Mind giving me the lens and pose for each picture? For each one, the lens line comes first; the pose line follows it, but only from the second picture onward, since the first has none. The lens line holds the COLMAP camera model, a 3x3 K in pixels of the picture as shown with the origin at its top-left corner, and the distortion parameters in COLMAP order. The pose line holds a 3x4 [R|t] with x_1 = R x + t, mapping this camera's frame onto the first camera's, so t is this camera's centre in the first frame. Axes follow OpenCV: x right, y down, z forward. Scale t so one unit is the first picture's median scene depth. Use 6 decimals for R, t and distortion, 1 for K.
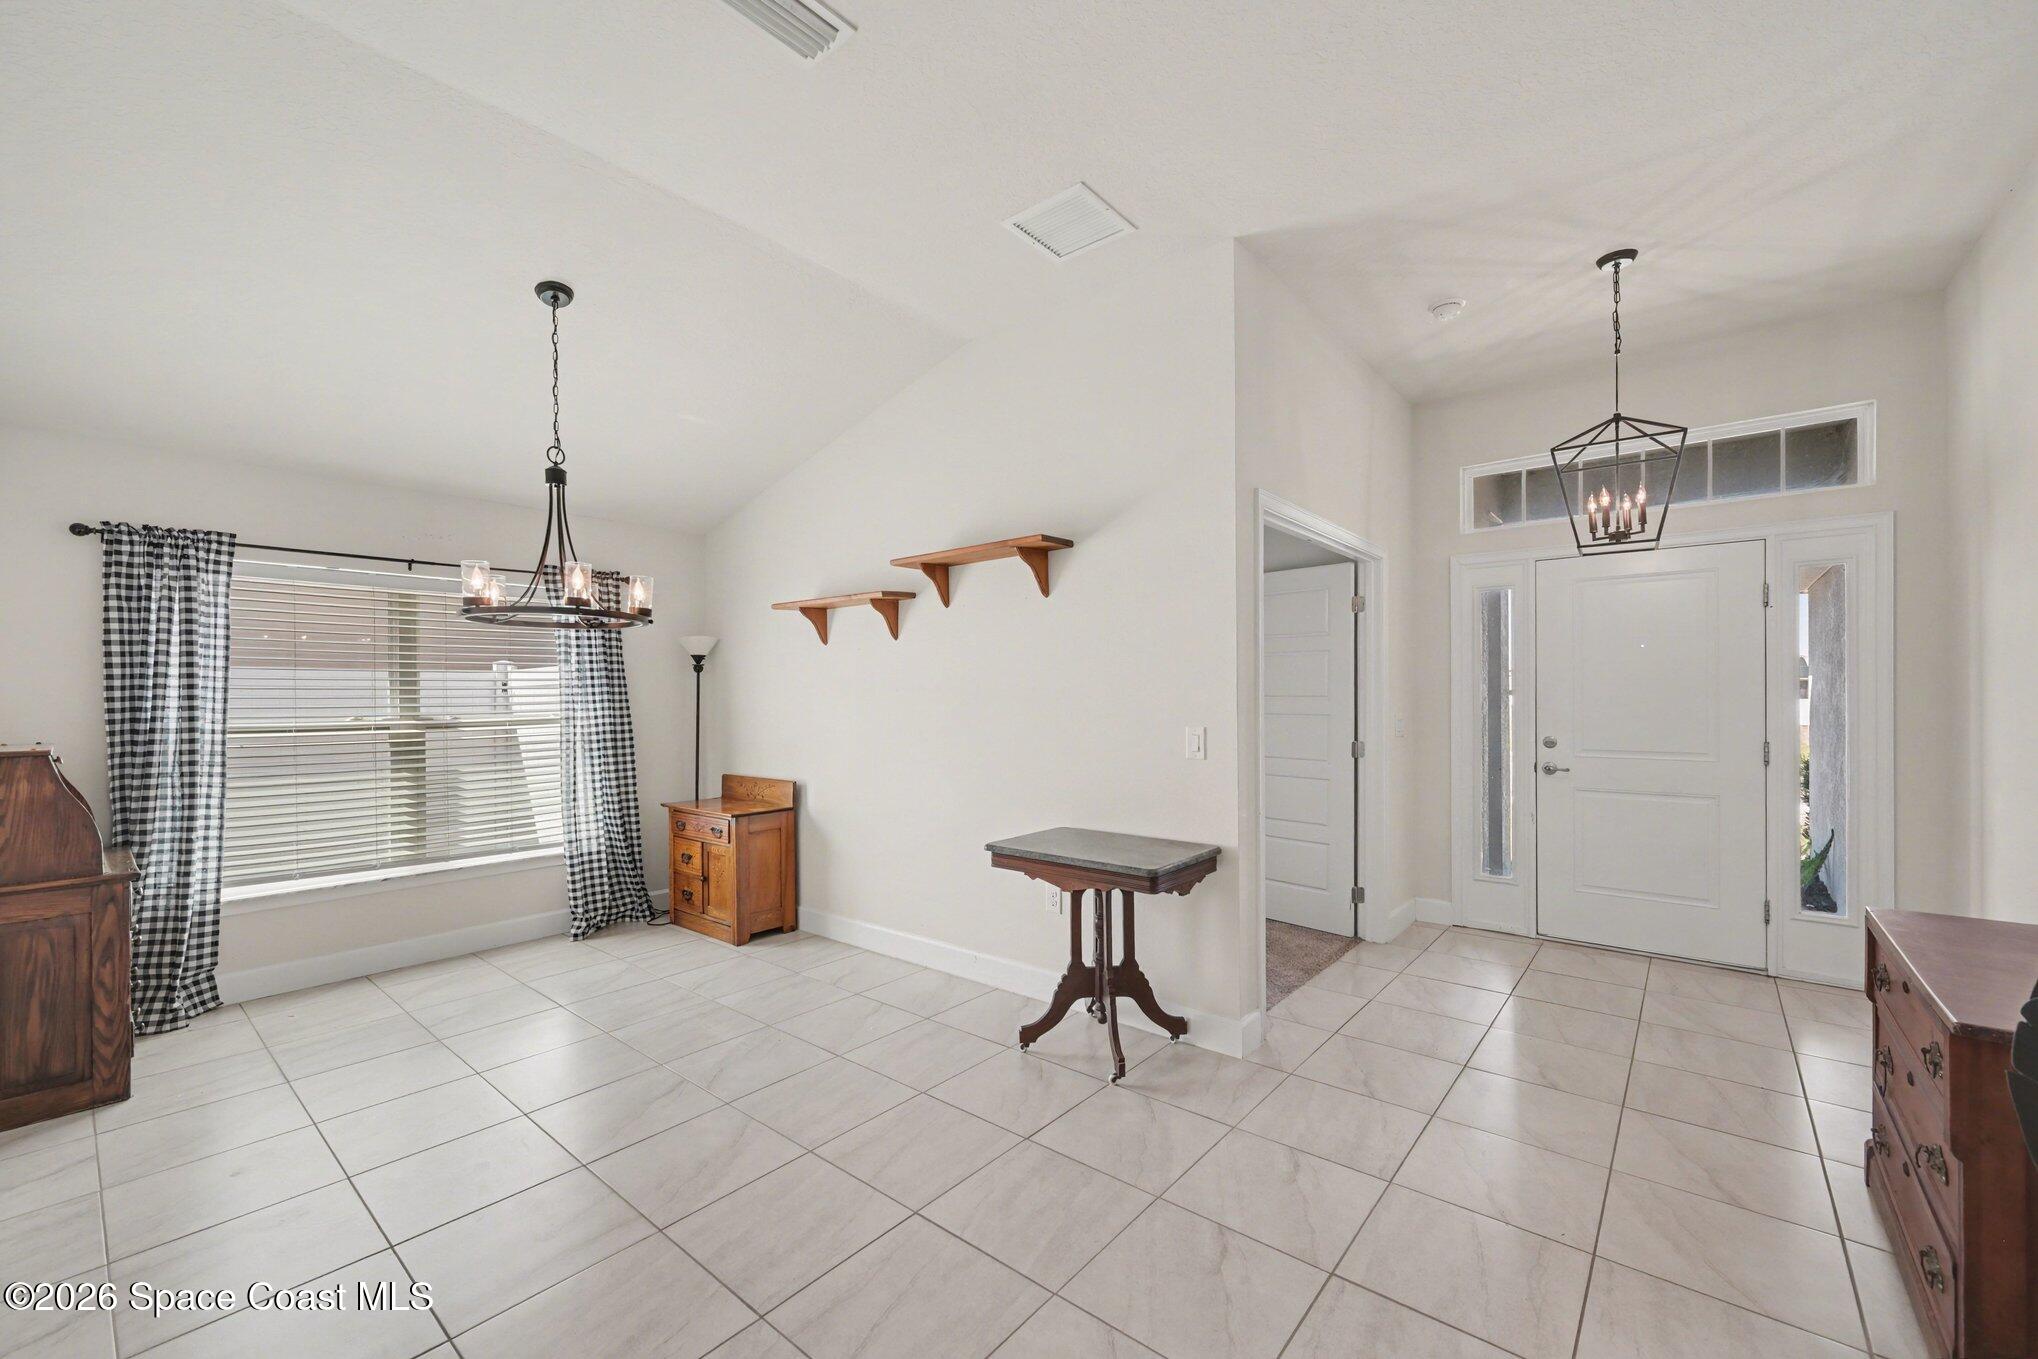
lens RADIAL K [[836.9, 0, 1013.9], [0, 836.9, 693.1], [0, 0, 1]] dist [-0.007824, 0.000887]
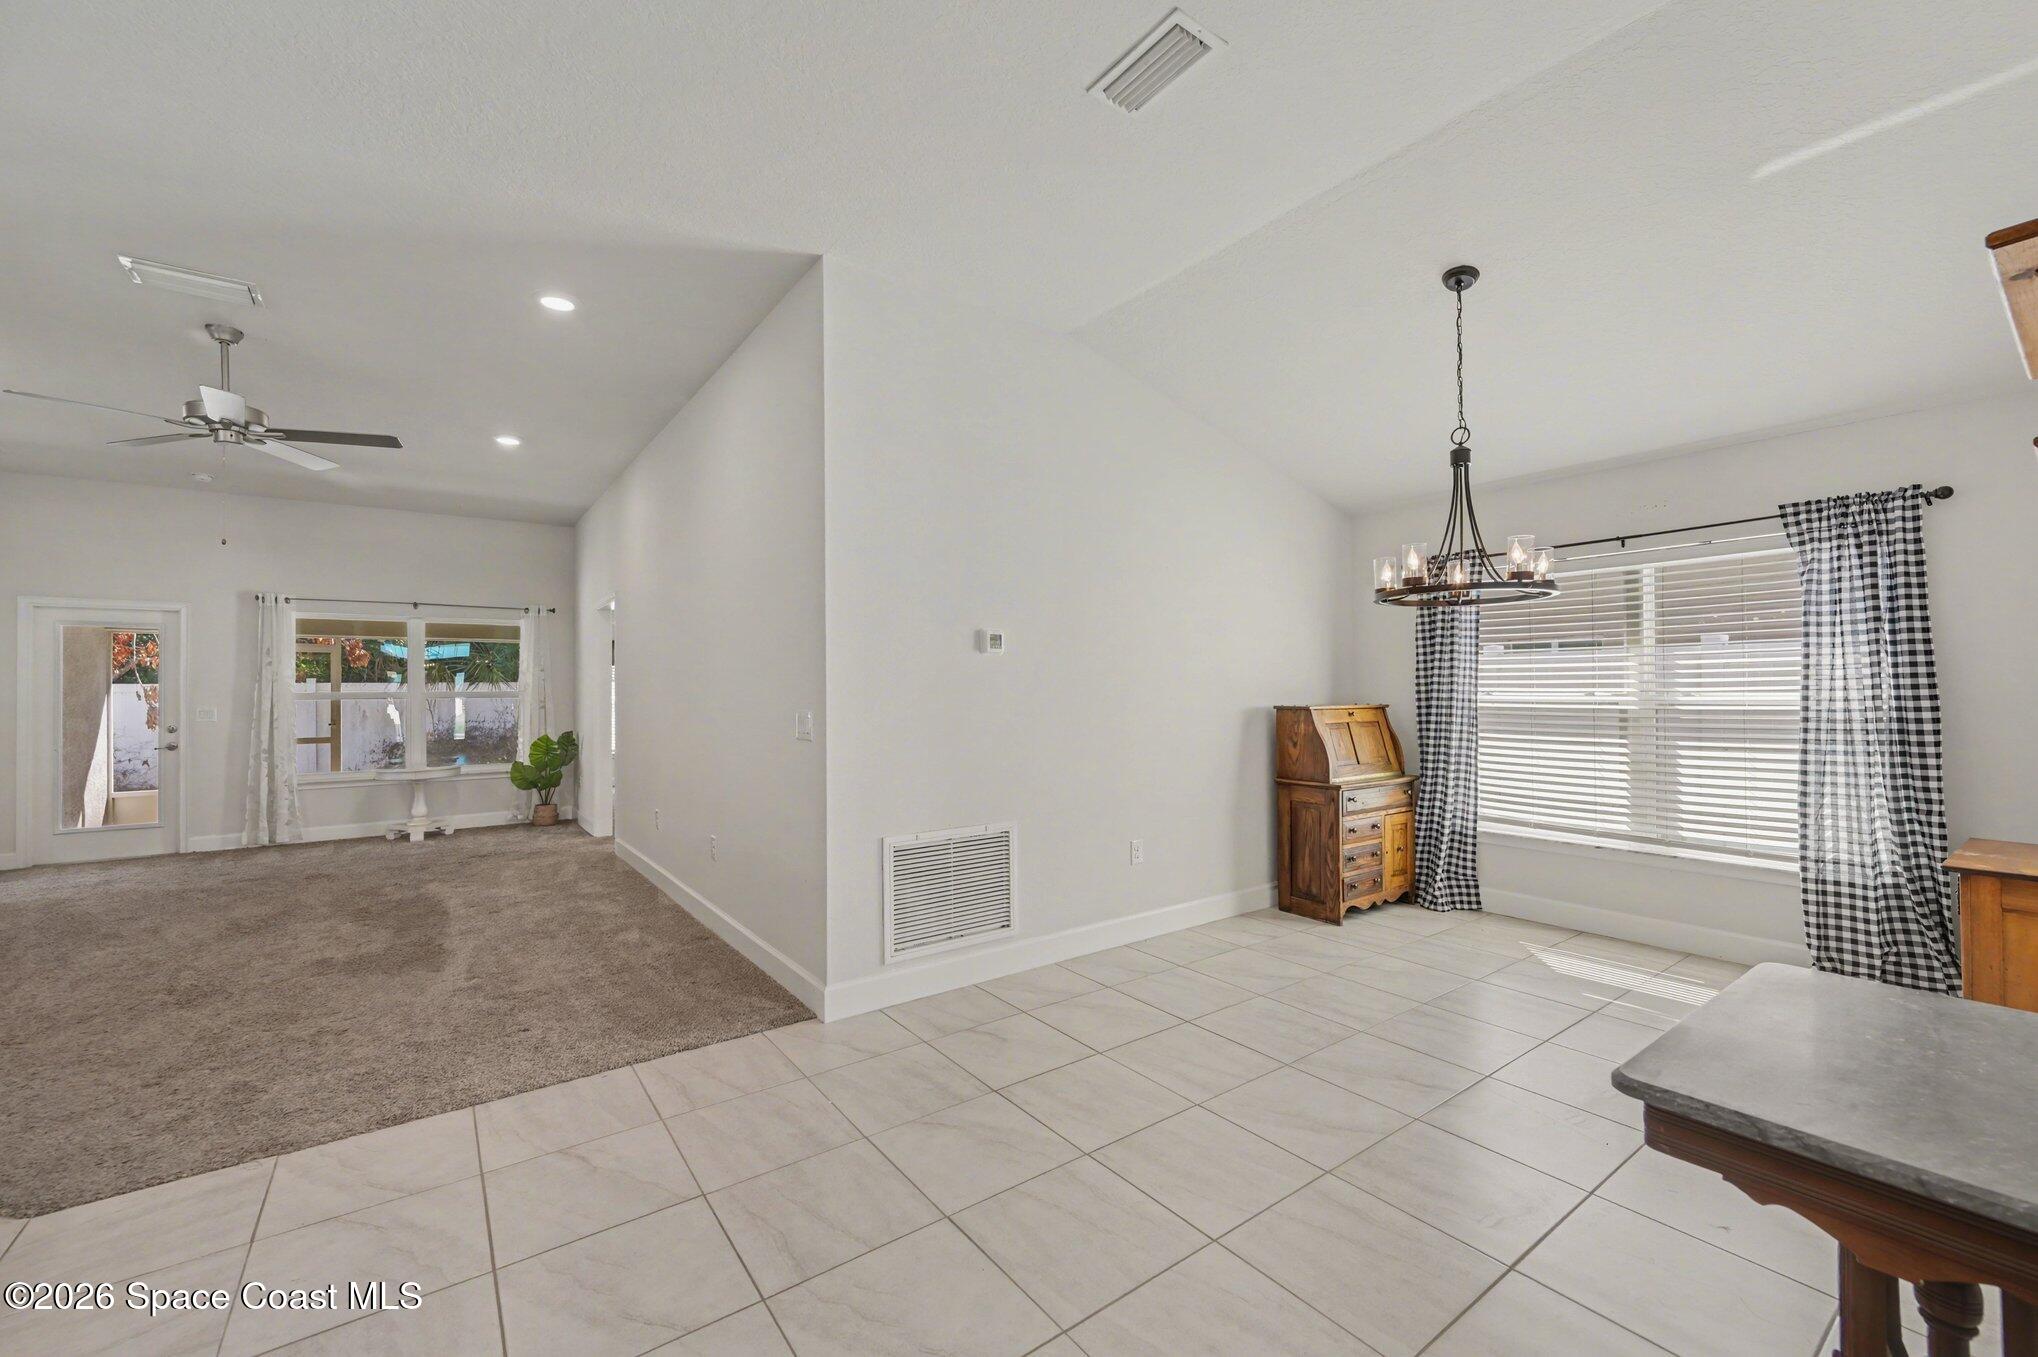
lens RADIAL K [[836.9, 0, 1029.7], [0, 836.9, 687.2], [0, 0, 1]] dist [-0.007824, 0.000887]
pose [[-0.228892, 0.009402, -0.973406, 0.484672], [0.006496, 0.999946, 0.008130, 0.009527], [0.973430, -0.004462, -0.228940, 0.607870]]
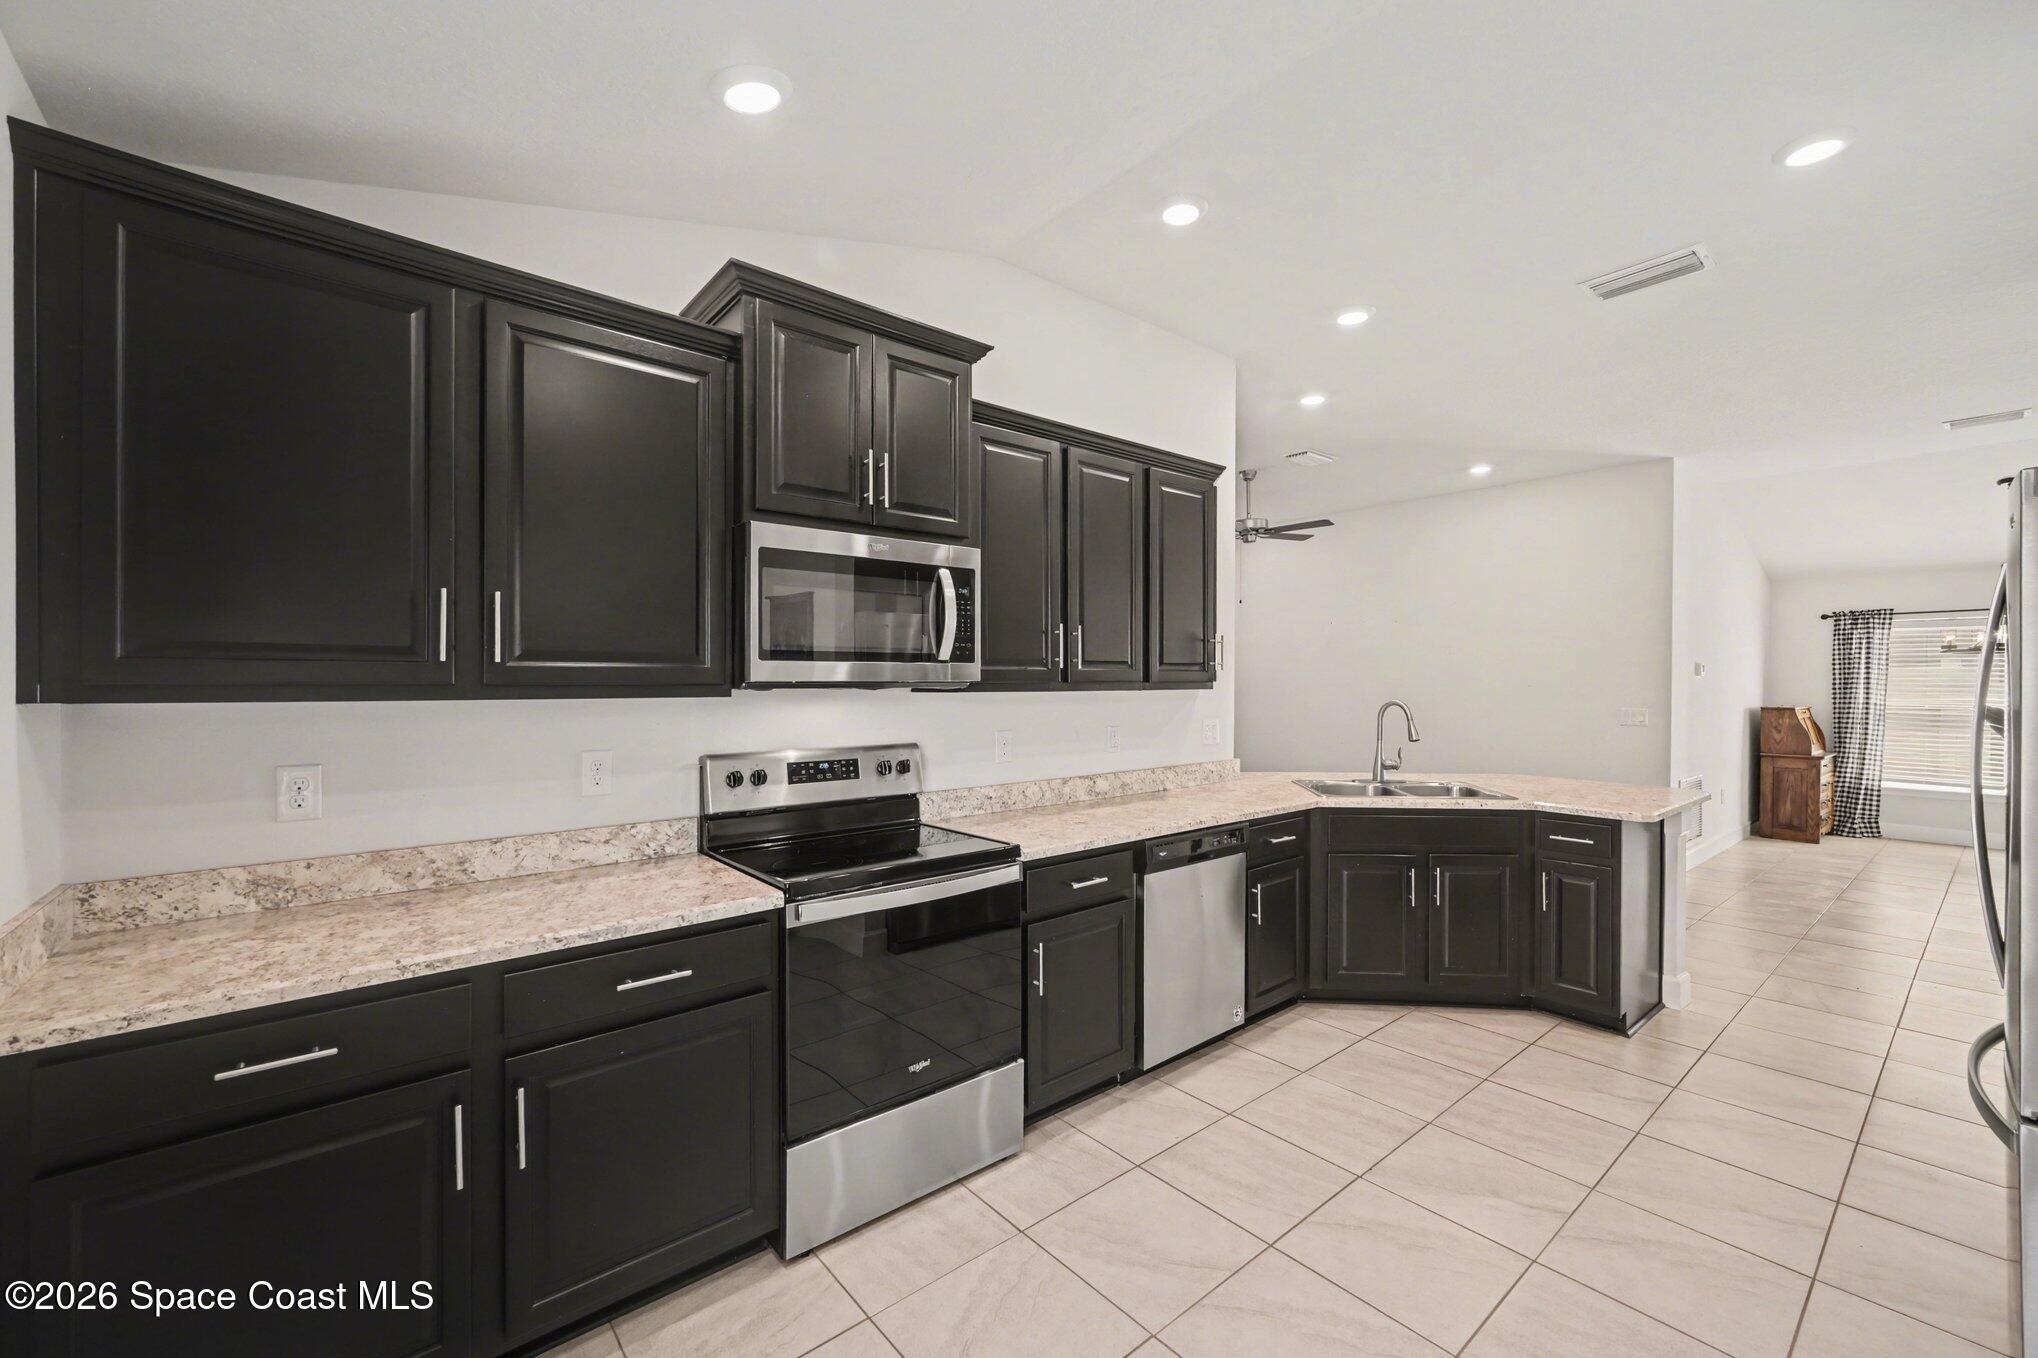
lens RADIAL K [[836.9, 0, 1040.6], [0, 836.9, 683.3], [0, 0, 1]] dist [-0.007824, 0.000887]
pose [[-0.178752, 0.003965, -0.983886, 1.461943], [-0.000442, 0.999991, 0.004110, -0.014434], [0.983894, 0.001170, -0.178749, -0.704802]]
